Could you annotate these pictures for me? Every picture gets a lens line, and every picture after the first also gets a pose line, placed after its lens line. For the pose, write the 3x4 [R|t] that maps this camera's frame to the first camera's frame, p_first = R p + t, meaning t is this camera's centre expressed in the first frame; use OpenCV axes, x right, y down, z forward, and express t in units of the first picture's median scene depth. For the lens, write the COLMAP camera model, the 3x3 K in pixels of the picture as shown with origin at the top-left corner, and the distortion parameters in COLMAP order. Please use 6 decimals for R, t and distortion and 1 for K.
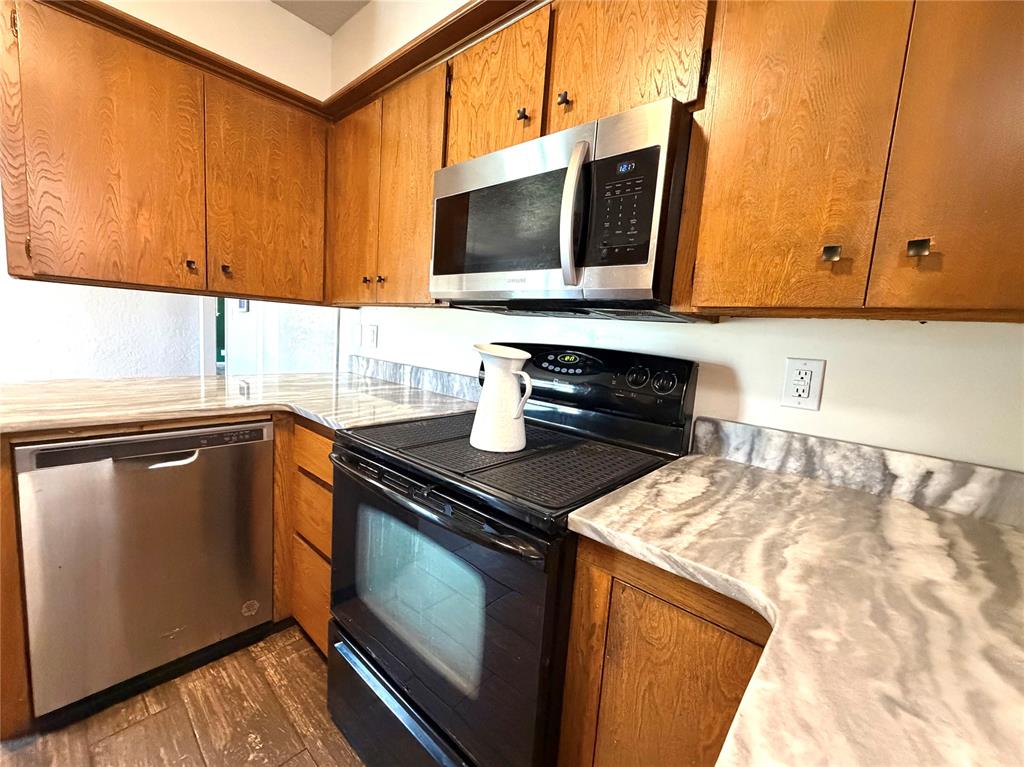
lens RADIAL K [[415.0, 0, 509.8], [0, 415.0, 383.5], [0, 0, 1]] dist [0.002342, -0.000166]
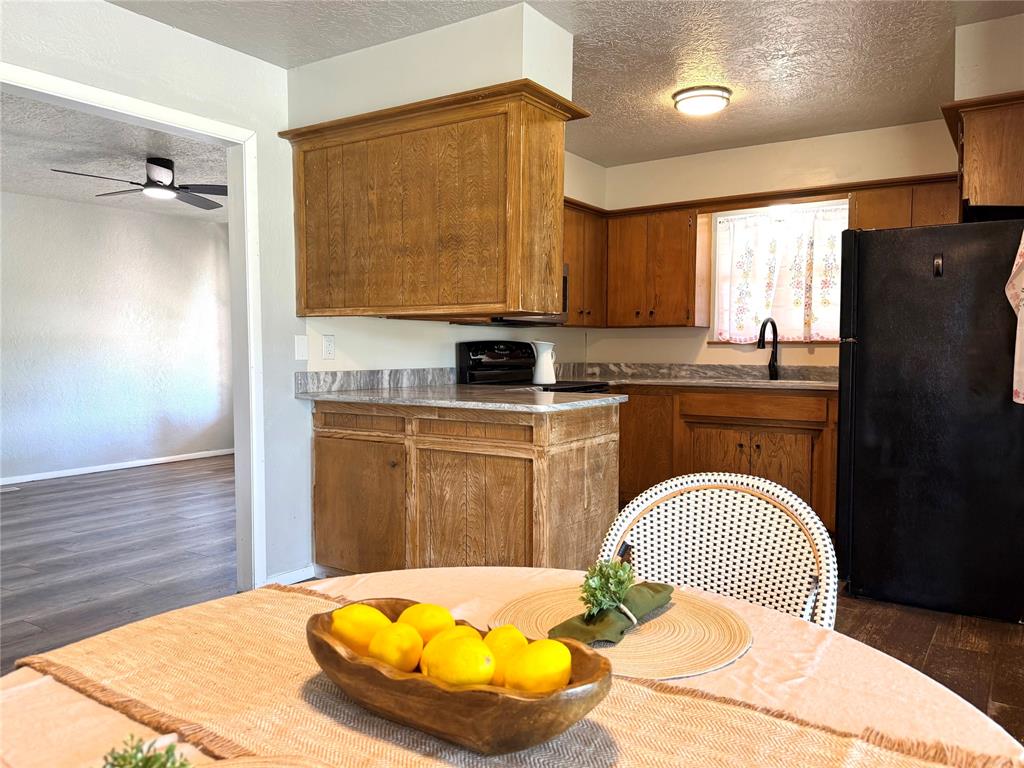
lens RADIAL K [[764.2, 0, 514.9], [0, 764.2, 389.8], [0, 0, 1]] dist [0.174212, -0.296421]
pose [[-0.140470, -0.125174, 0.982140, -3.563929], [0.108059, 0.984112, 0.140881, -0.373250], [-0.984170, 0.125919, -0.124712, 1.425966]]
